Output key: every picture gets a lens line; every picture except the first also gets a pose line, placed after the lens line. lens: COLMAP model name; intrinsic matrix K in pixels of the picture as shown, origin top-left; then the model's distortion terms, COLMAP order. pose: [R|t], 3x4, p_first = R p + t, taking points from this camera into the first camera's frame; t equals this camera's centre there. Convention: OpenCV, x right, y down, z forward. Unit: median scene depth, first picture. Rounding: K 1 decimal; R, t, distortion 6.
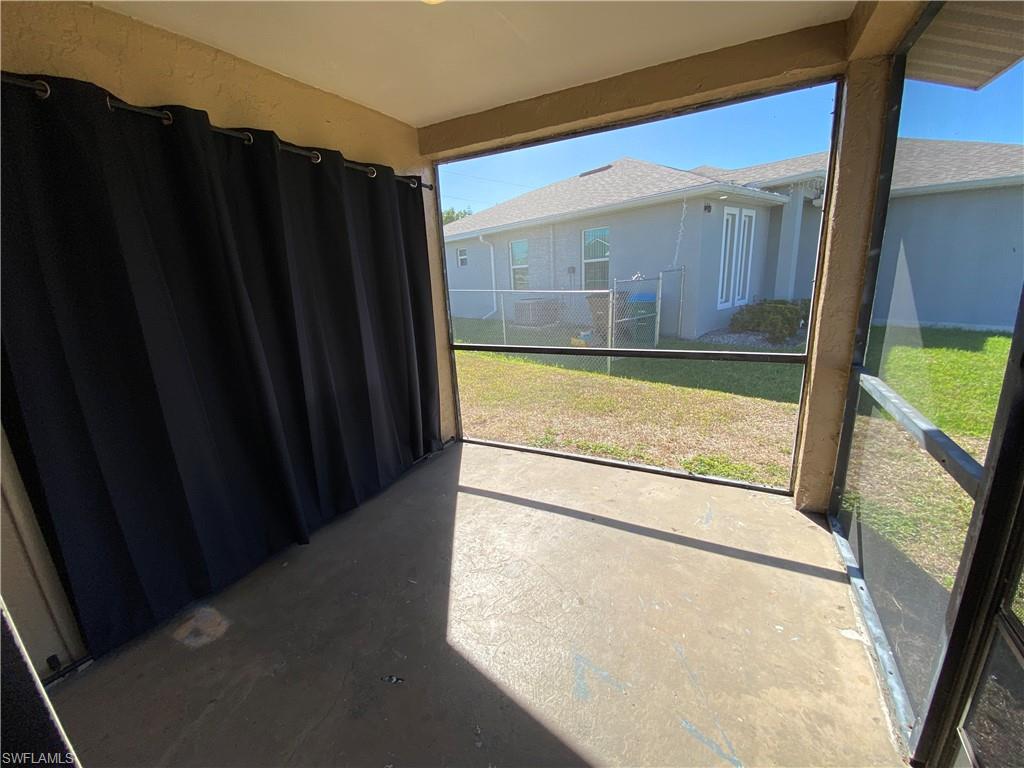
lens RADIAL K [[414.5, 0, 512.0], [0, 414.5, 384.0], [0, 0, 1]] dist [0.046668, -0.037335]
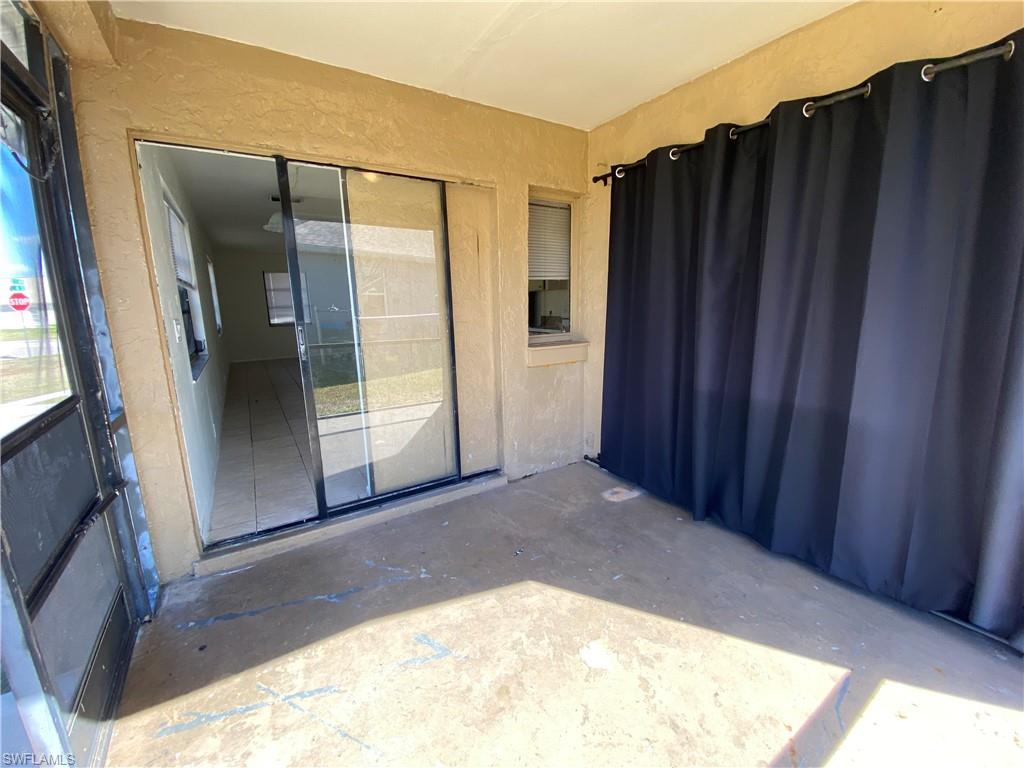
lens RADIAL K [[423.6, 0, 512.0], [0, 423.6, 384.0], [0, 0, 1]] dist [0.000974, 0.000037]
pose [[-0.482979, 0.231582, -0.844453, 0.697187], [-0.186082, 0.915219, 0.357417, -0.286348], [0.855631, 0.329762, -0.398939, 1.166074]]
